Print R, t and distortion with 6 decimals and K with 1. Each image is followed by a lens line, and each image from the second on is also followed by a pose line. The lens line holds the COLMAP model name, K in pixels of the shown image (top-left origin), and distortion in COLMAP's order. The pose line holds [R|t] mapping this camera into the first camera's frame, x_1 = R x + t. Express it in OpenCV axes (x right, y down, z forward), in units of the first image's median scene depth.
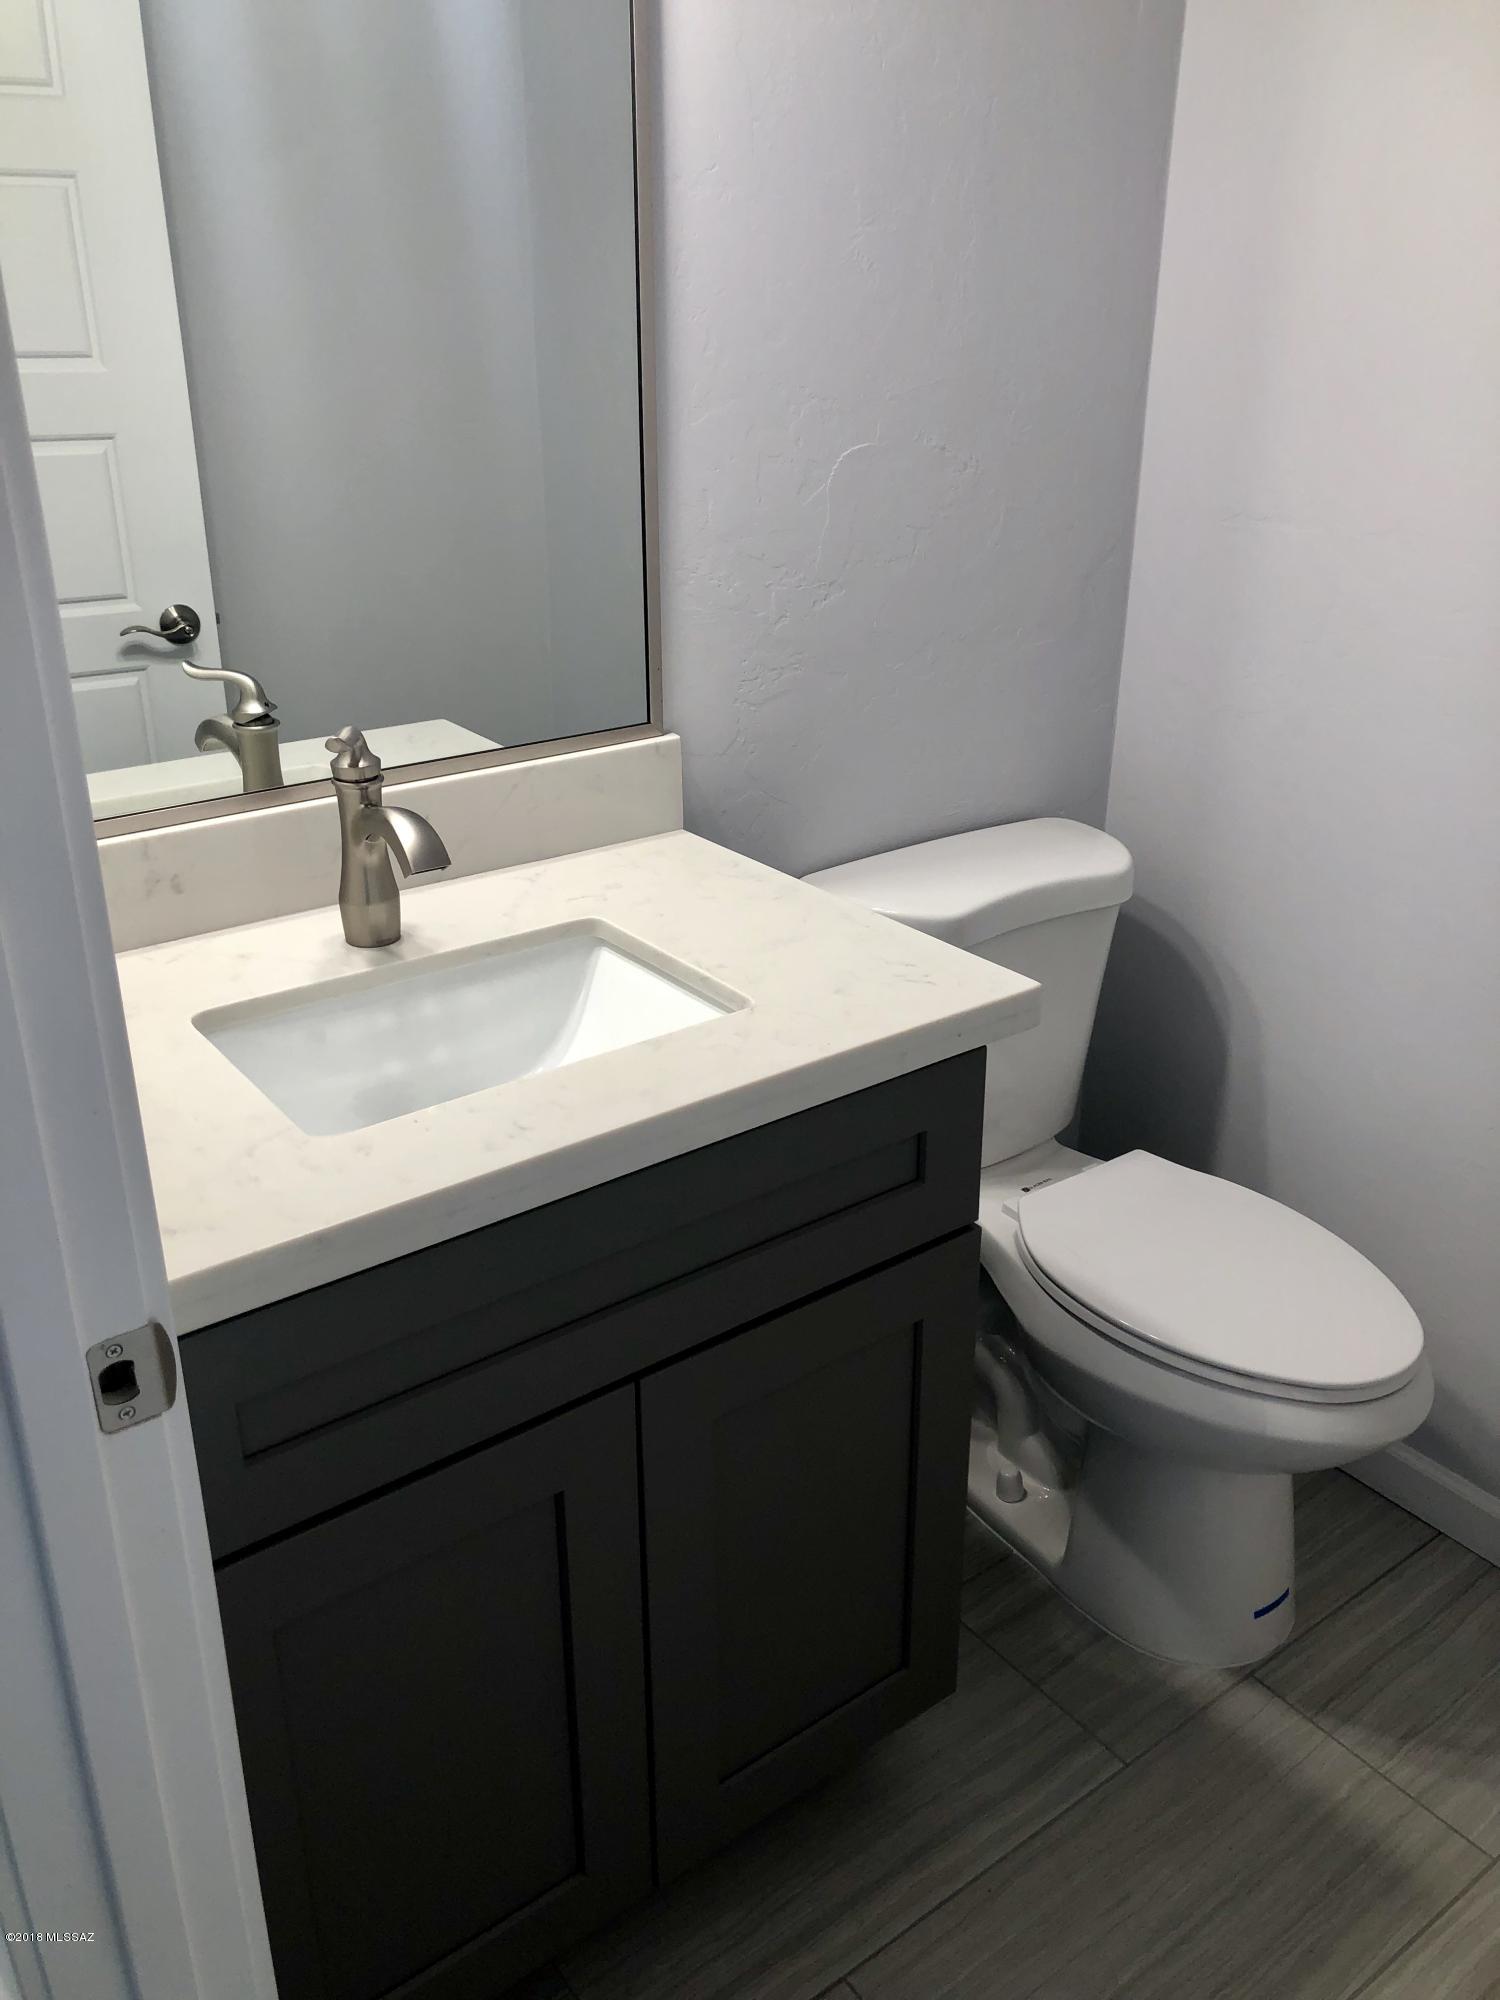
lens RADIAL K [[1620.0, 0, 755.4], [0, 1620.0, 955.4], [0, 0, 1]] dist [0.009163, -0.005219]
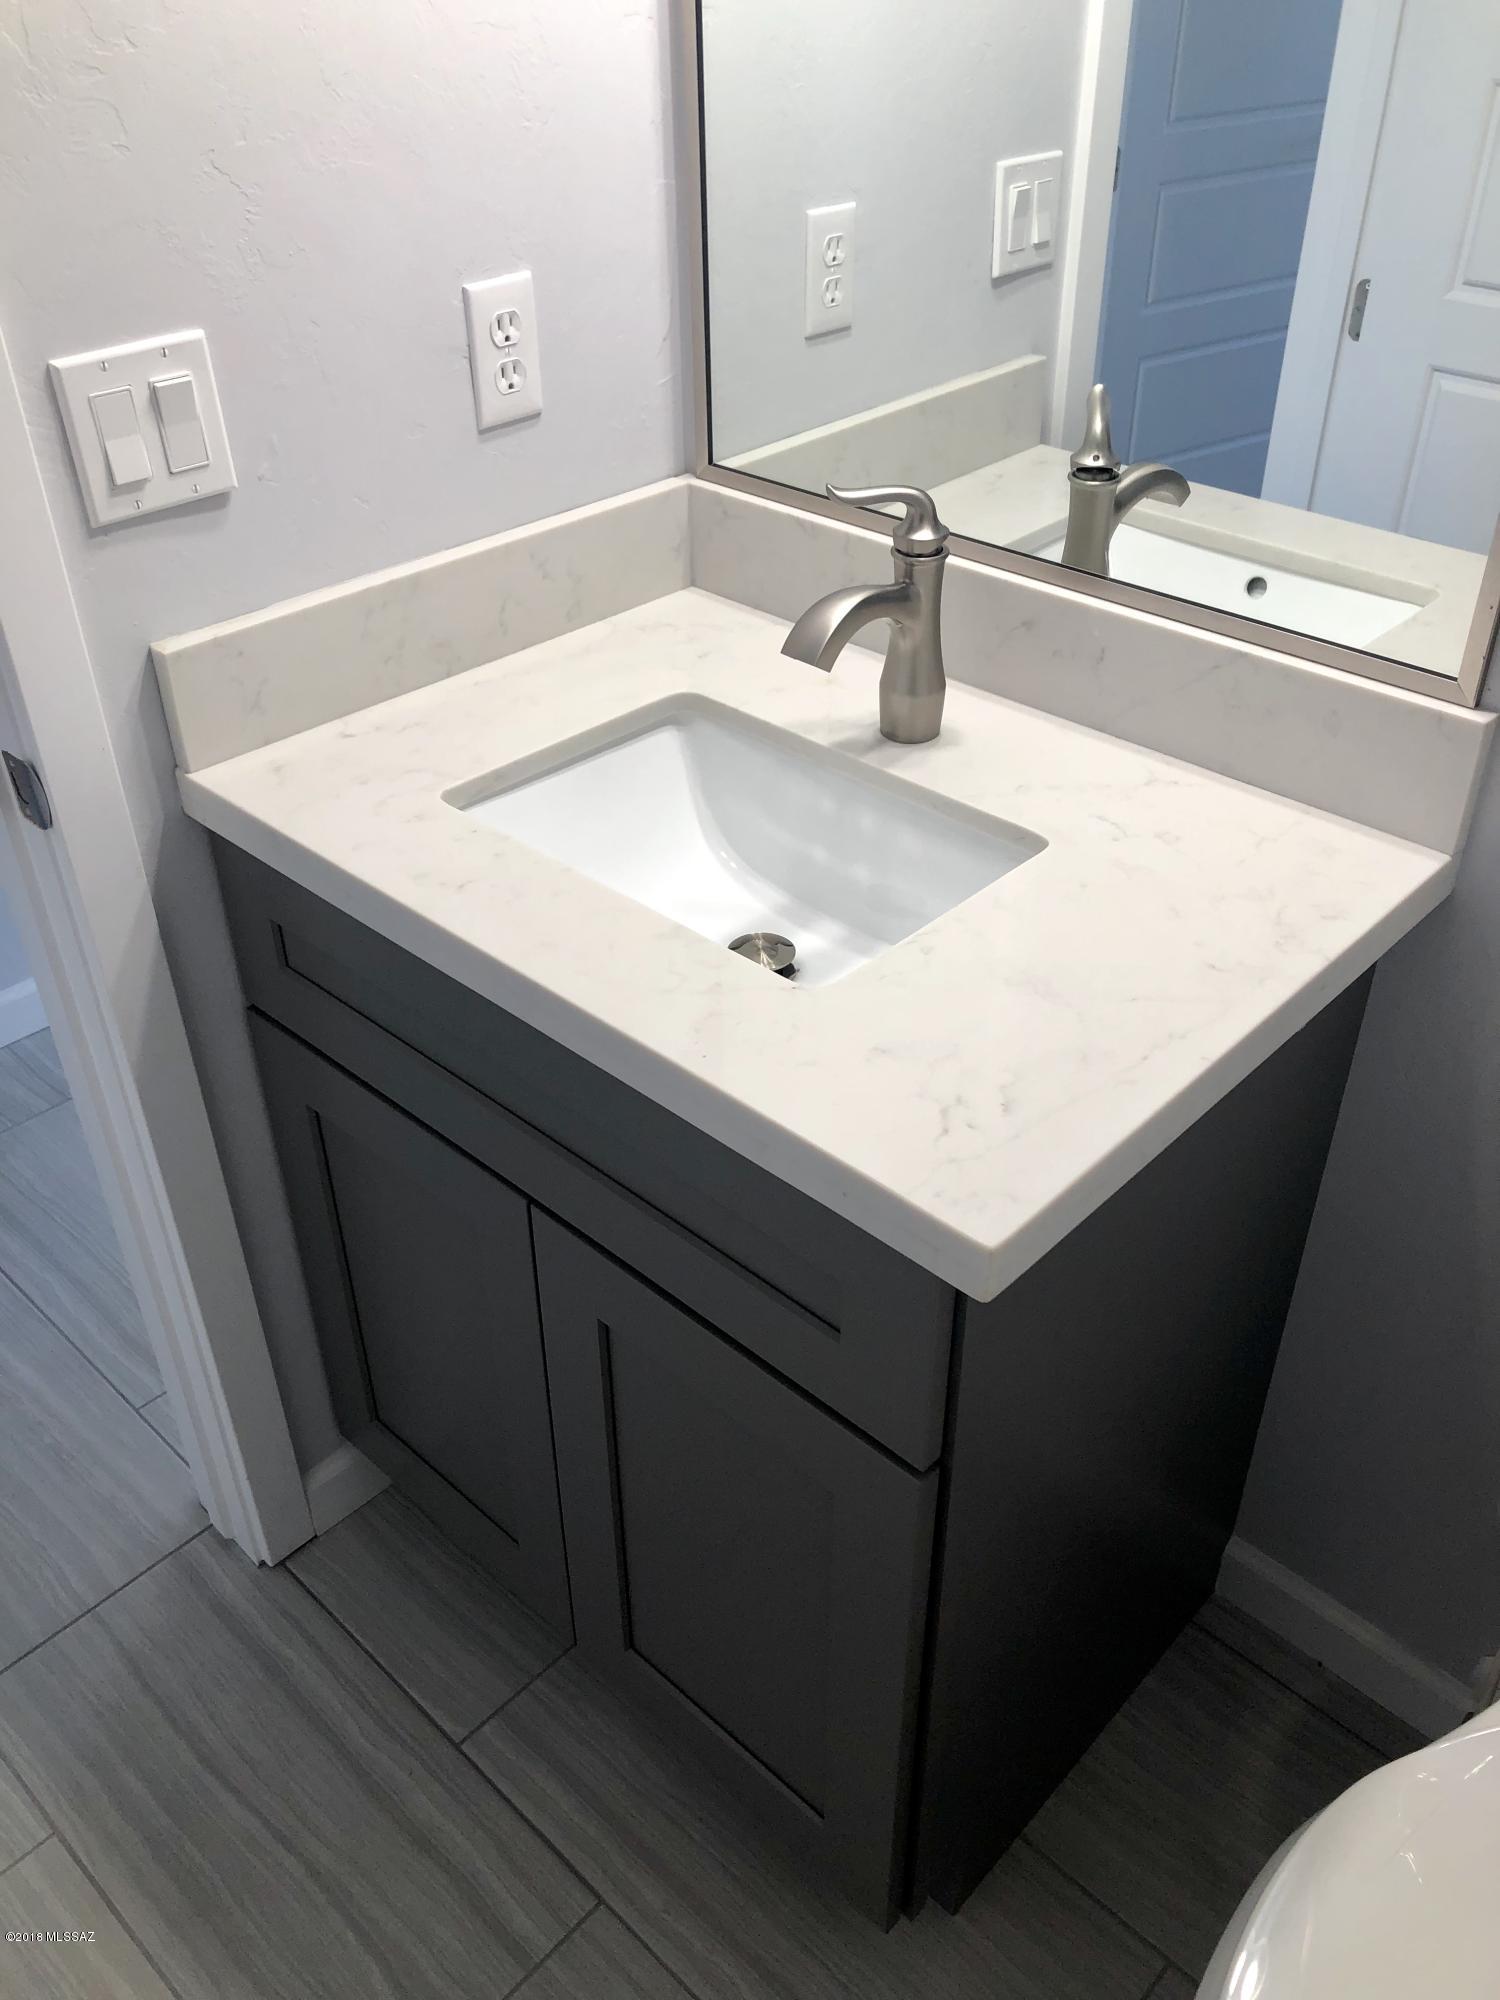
lens RADIAL K [[1631.6, 0, 750.0], [0, 1631.6, 1000.0], [0, 0, 1]] dist [-0.003484, -0.005690]
pose [[0.168444, 0.562665, -0.809342, 0.562762], [-0.364349, 0.798465, 0.479273, -0.293015], [0.915902, 0.214152, 0.339504, 0.660178]]
